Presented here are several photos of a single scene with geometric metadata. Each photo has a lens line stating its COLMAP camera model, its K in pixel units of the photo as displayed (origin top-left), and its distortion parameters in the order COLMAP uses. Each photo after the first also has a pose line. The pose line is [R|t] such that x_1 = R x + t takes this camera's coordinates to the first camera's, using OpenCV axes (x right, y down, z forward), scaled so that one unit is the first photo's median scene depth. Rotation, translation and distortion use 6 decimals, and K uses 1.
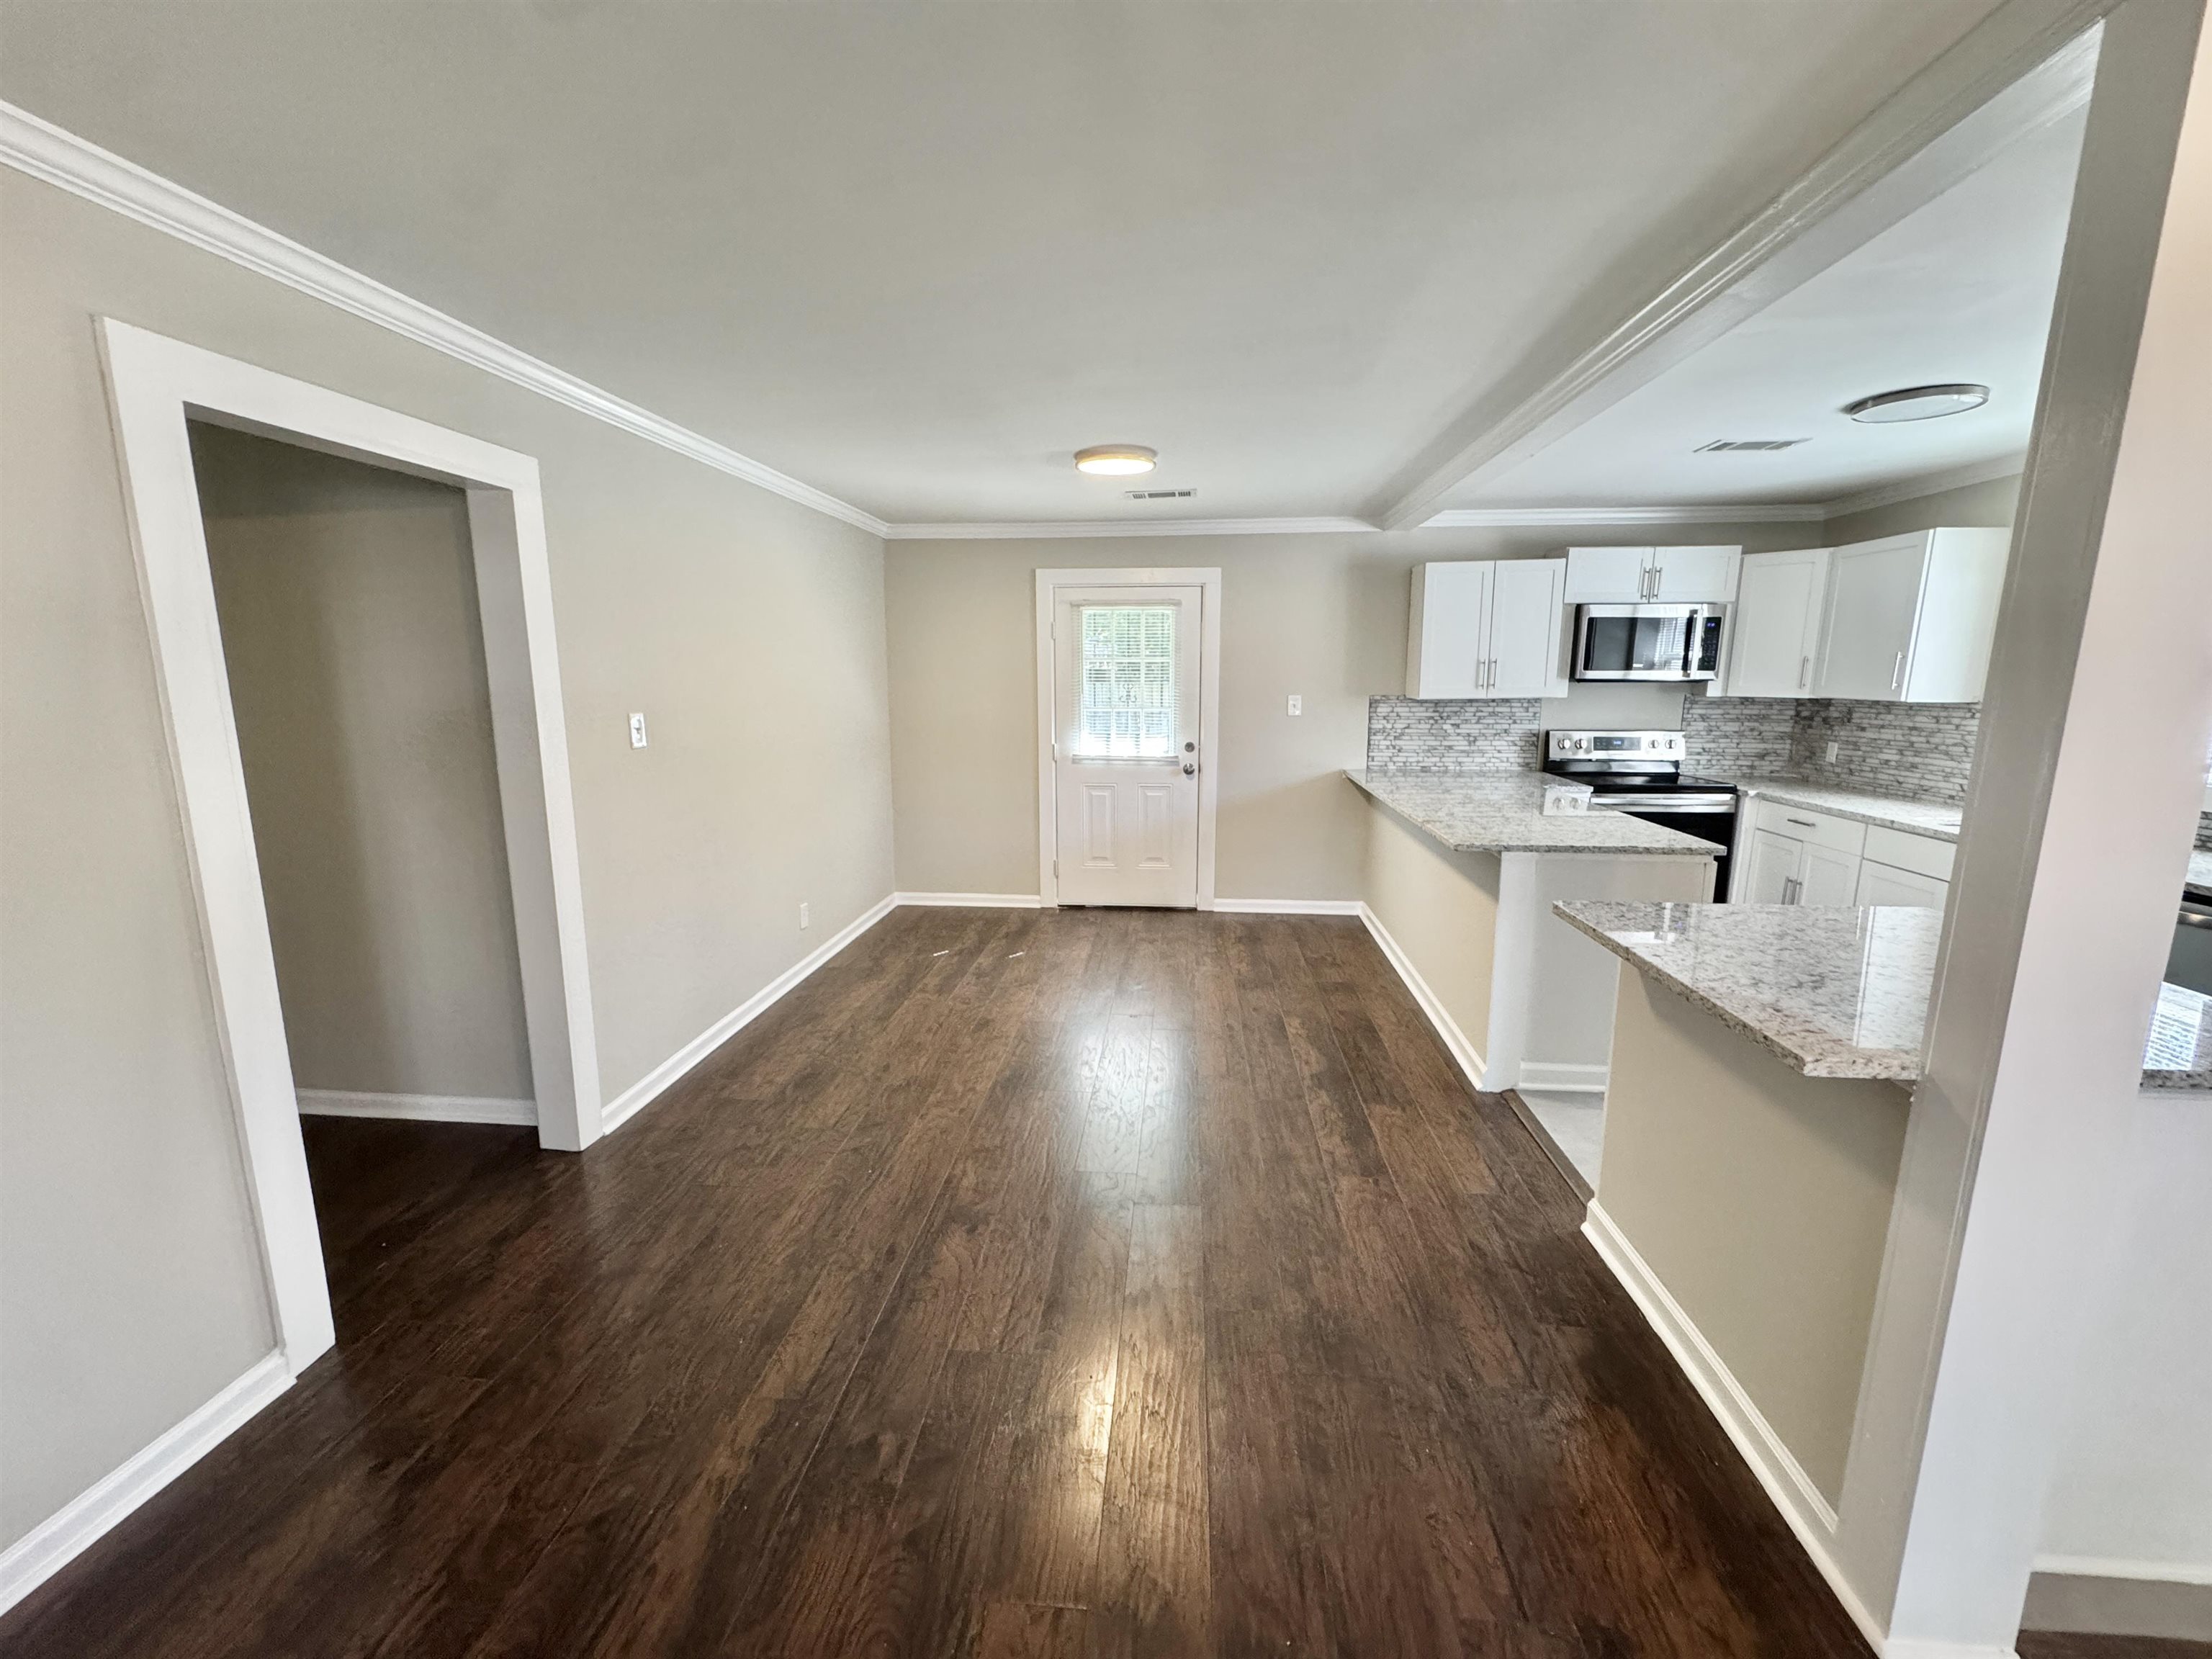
lens RADIAL K [[881.1, 0, 1109.5], [0, 881.1, 830.7], [0, 0, 1]] dist [-0.002914, 0.000183]
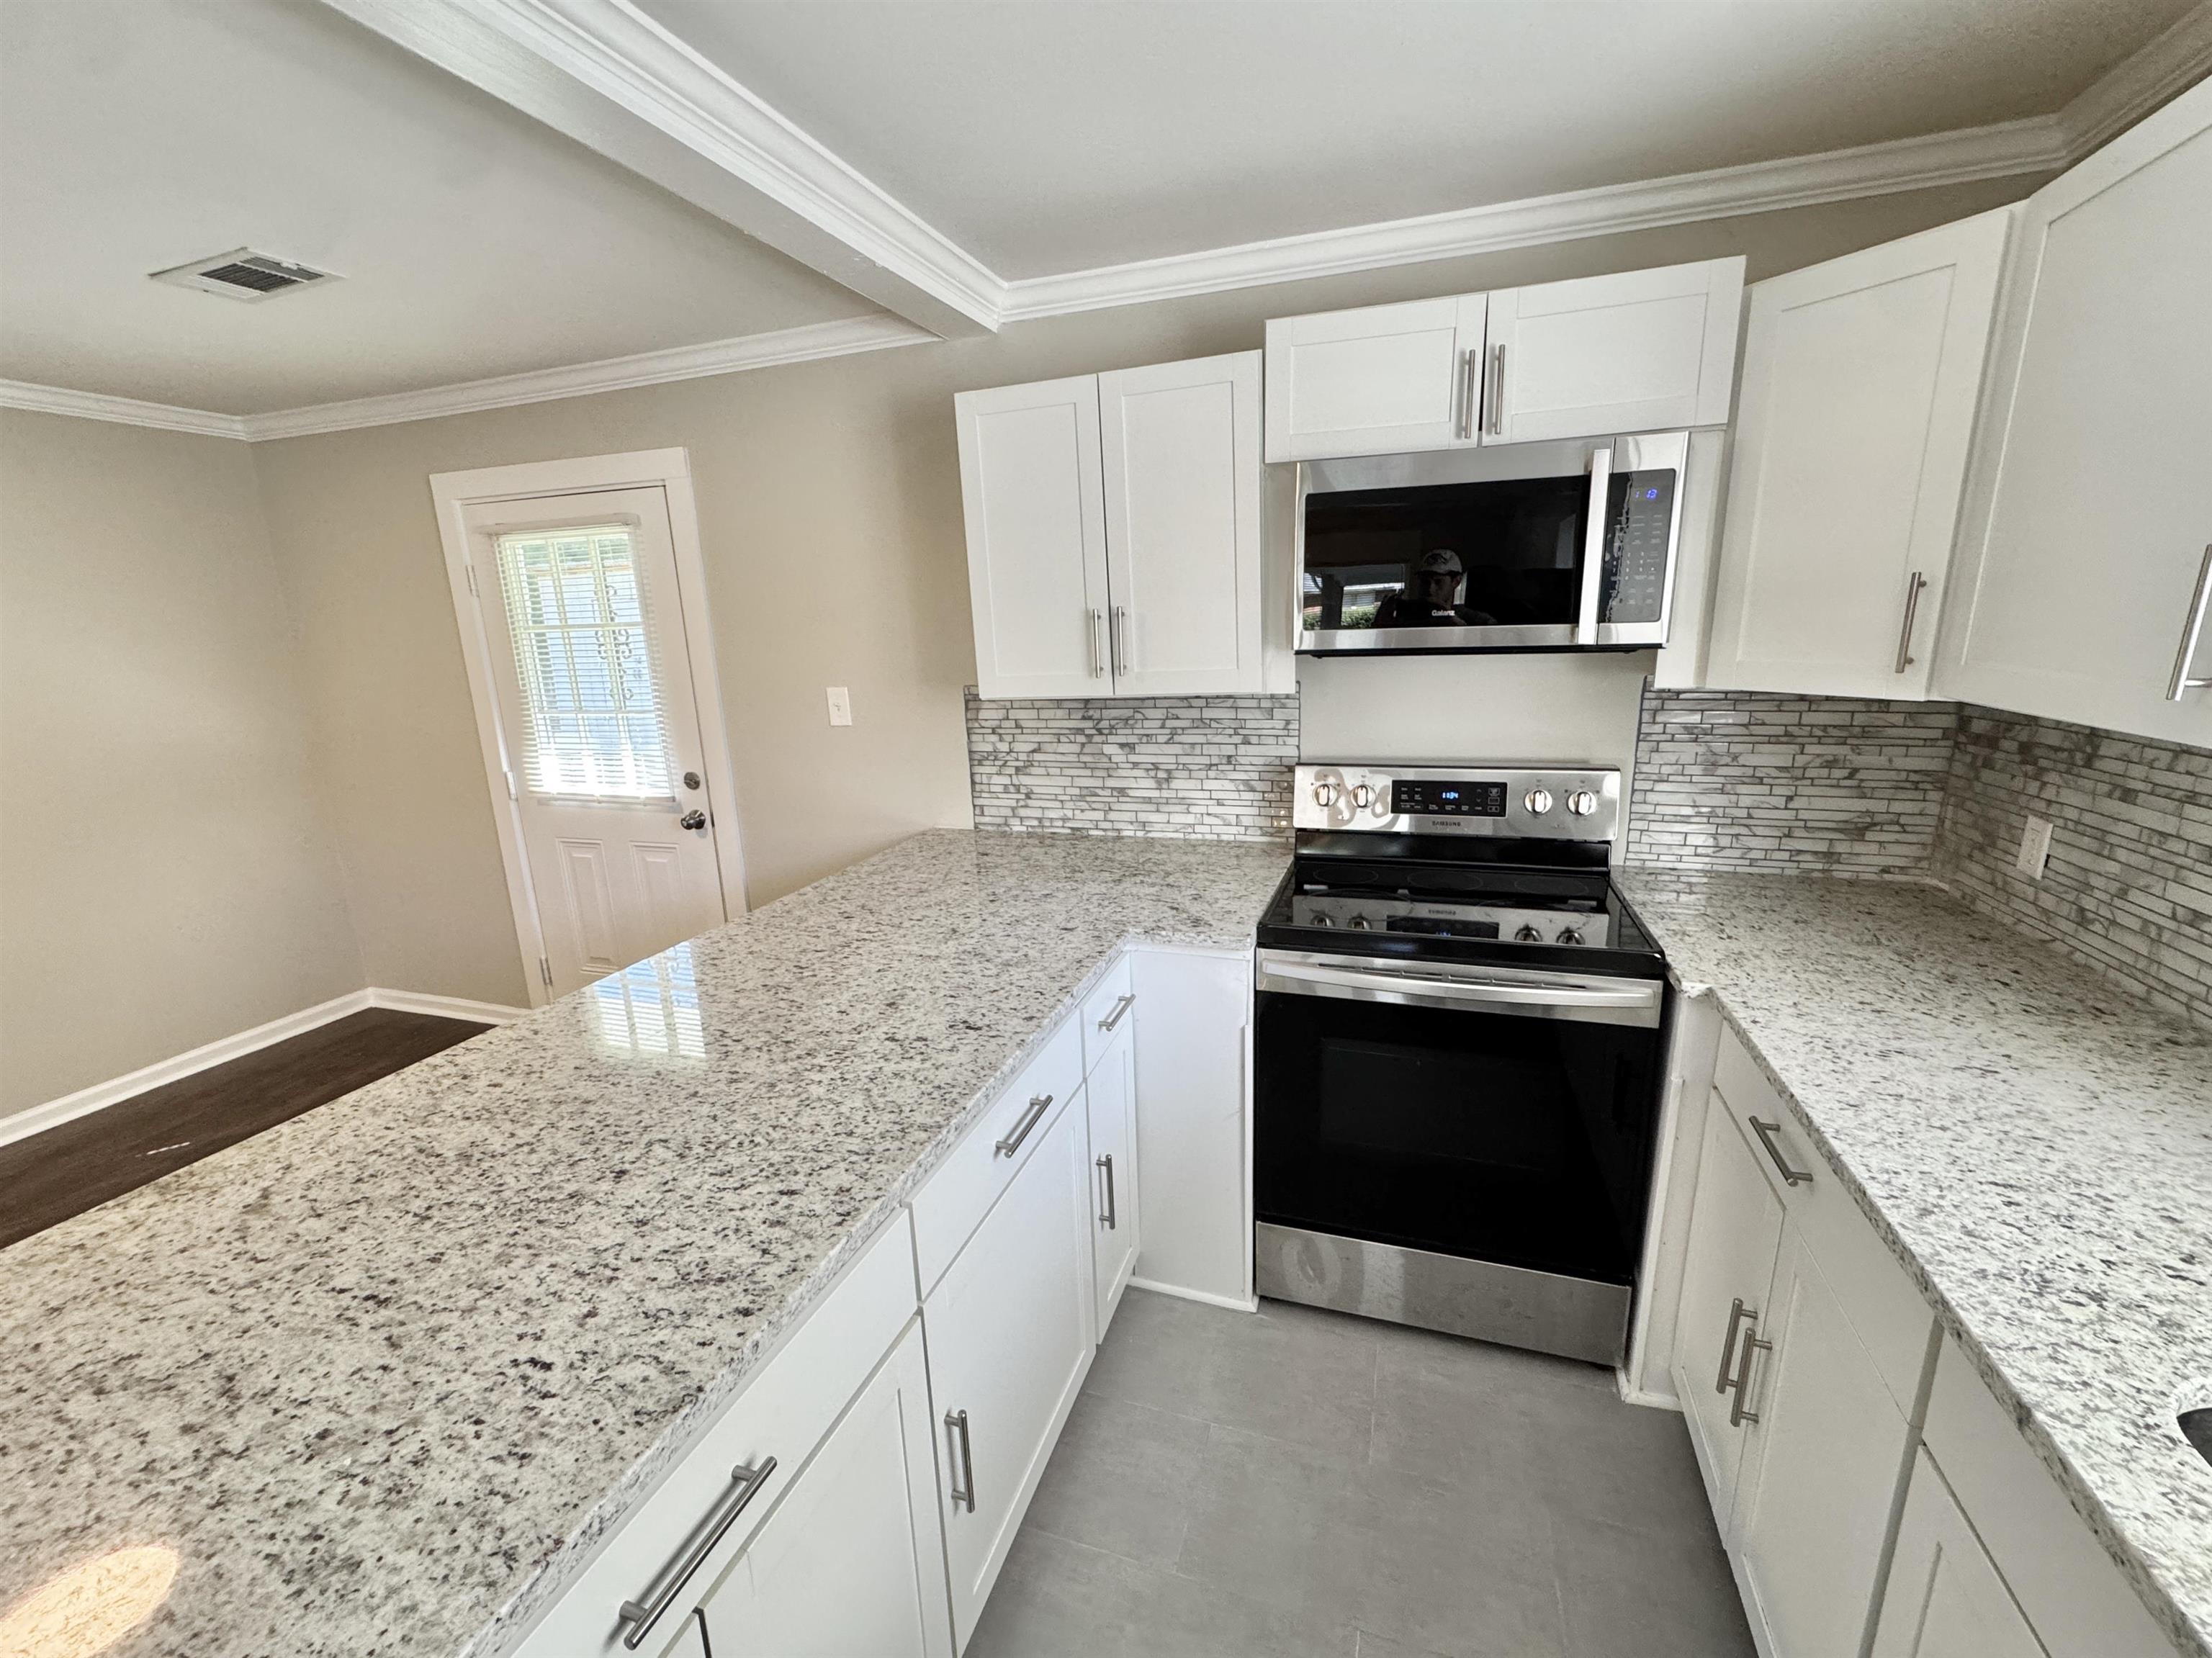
lens RADIAL K [[902.9, 0, 1112.7], [0, 902.9, 826.2], [0, 0, 1]] dist [-0.001222, -0.000205]
pose [[0.972568, 0.022628, -0.231517, 0.538142], [-0.010120, 0.998431, 0.055072, -0.111324], [0.232400, -0.051218, 0.971271, 0.557642]]
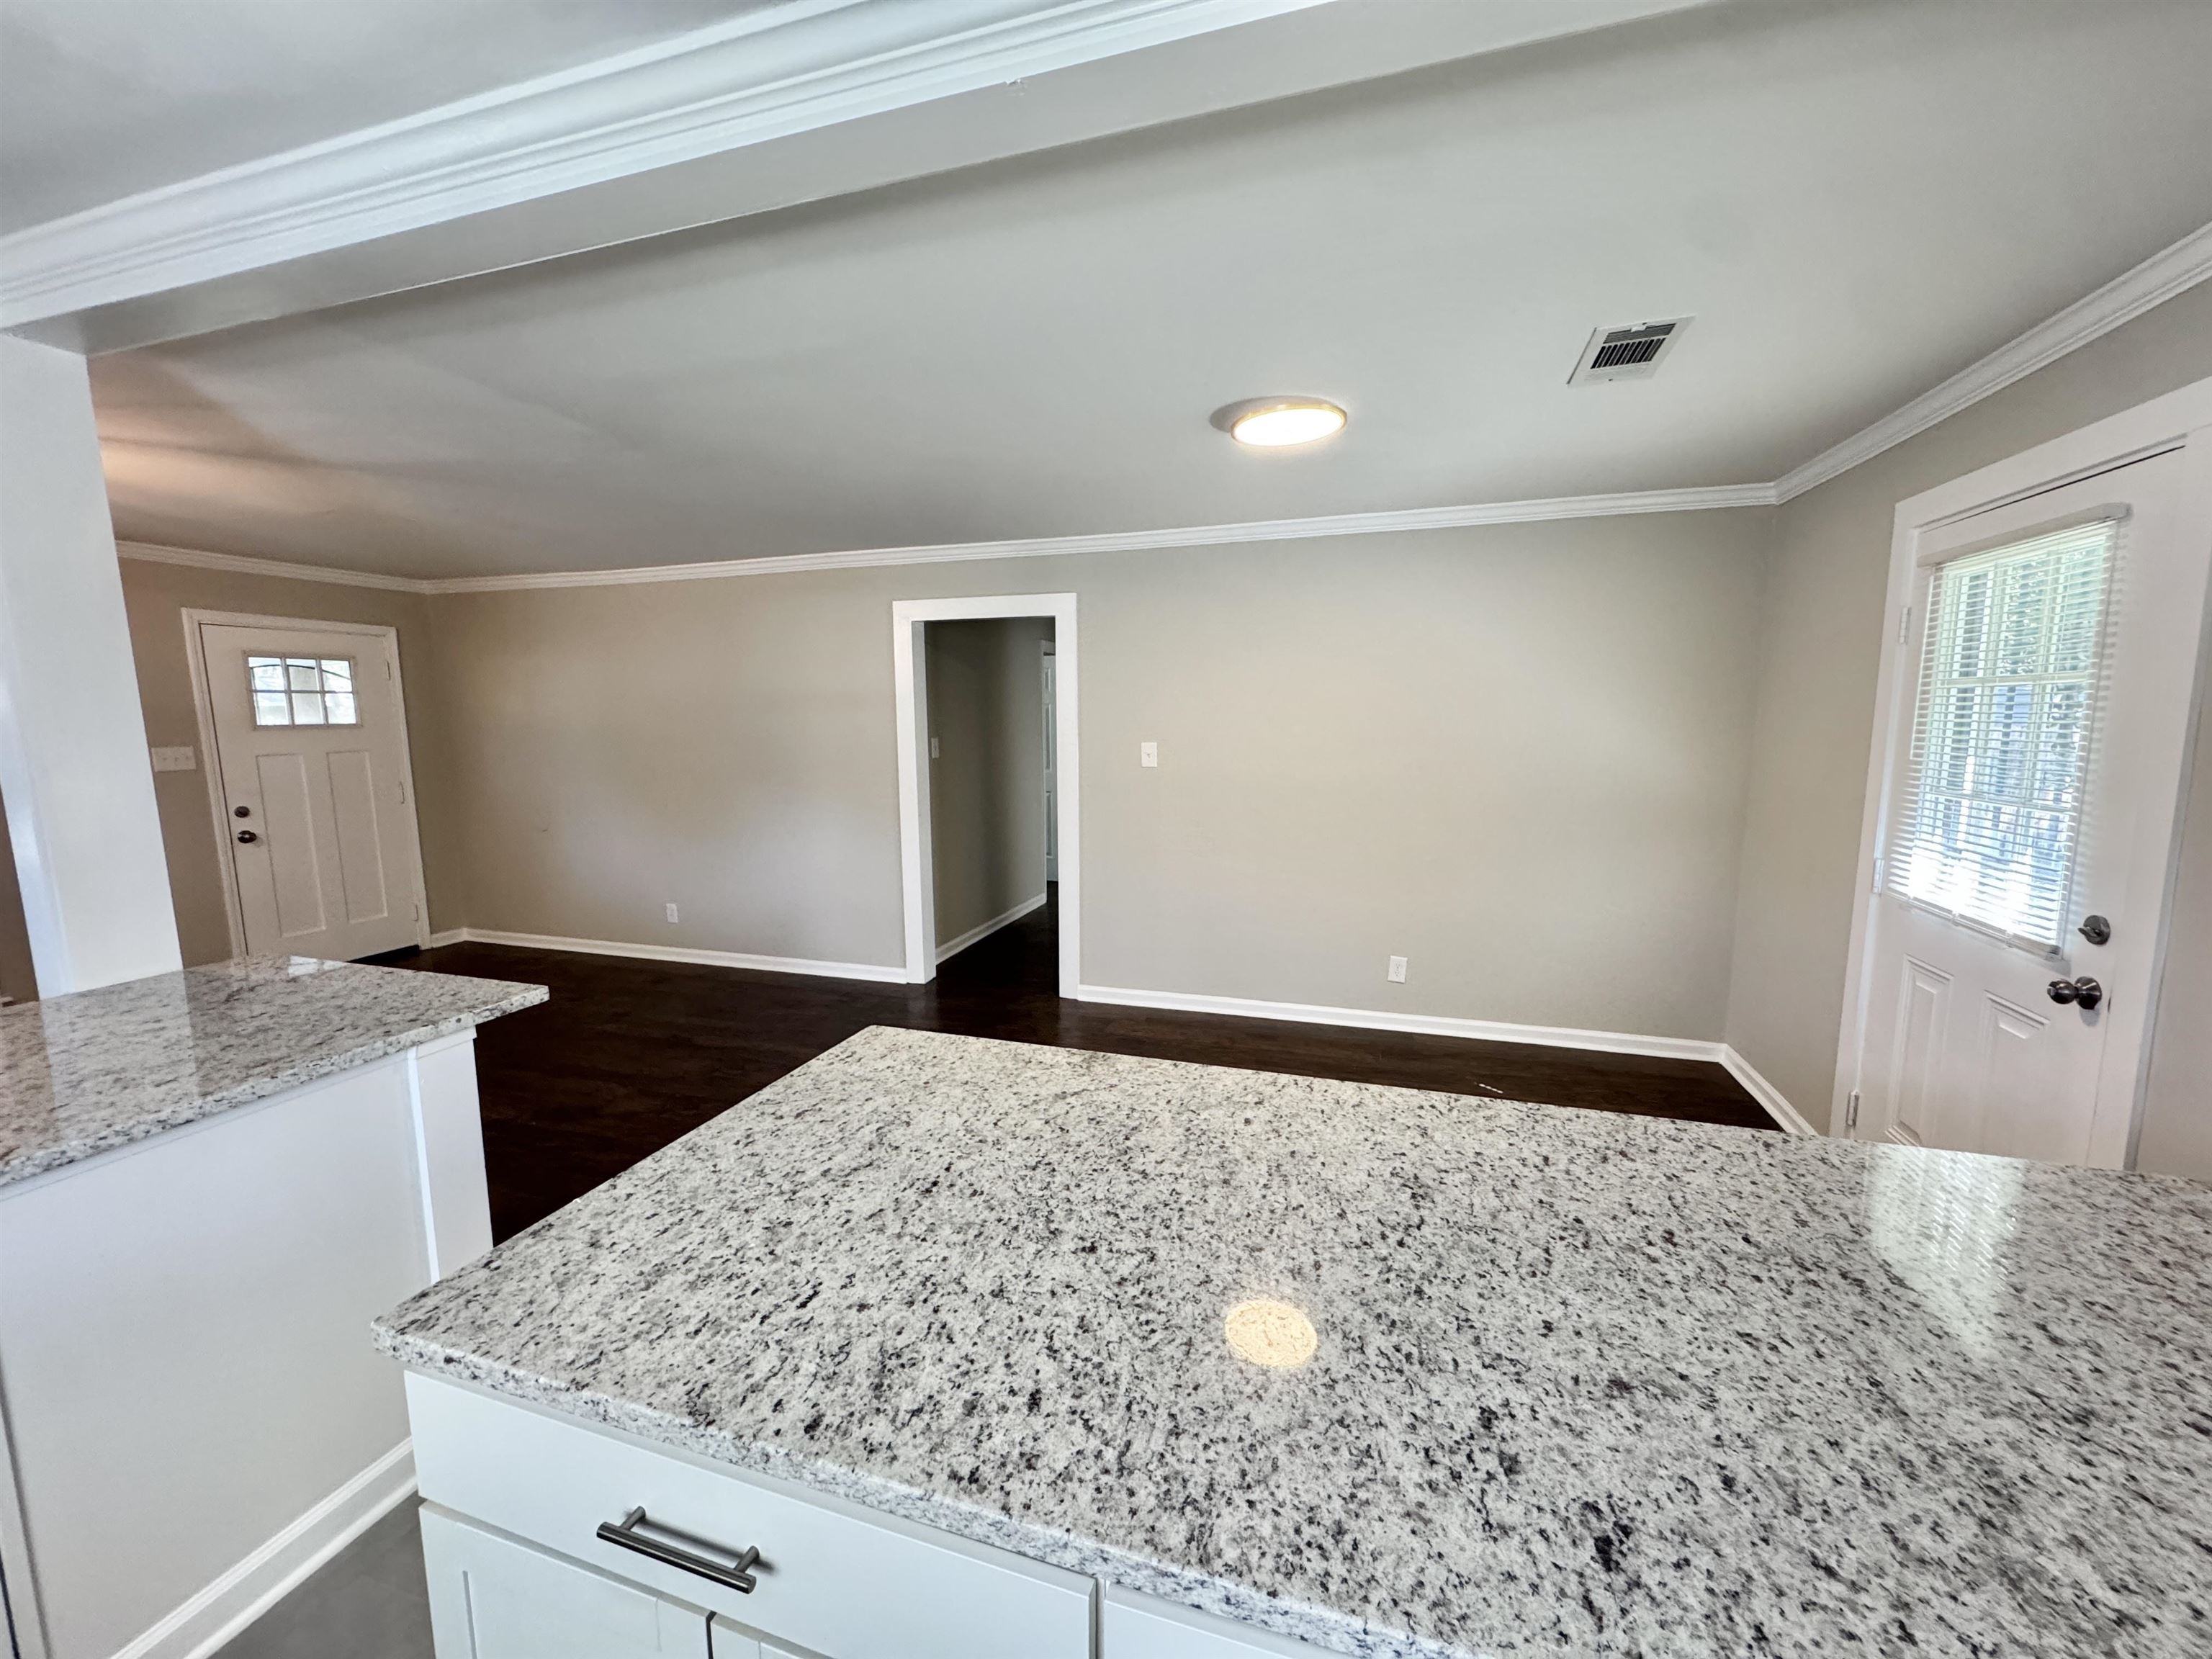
lens RADIAL K [[882.1, 0, 1111.6], [0, 882.1, 830.1], [0, 0, 1]] dist [-0.001069, -0.000059]
pose [[-0.216204, 0.131770, -0.967415, 0.553171], [-0.165373, 0.971592, 0.169297, -0.141166], [0.962241, 0.196587, -0.188271, 0.765513]]
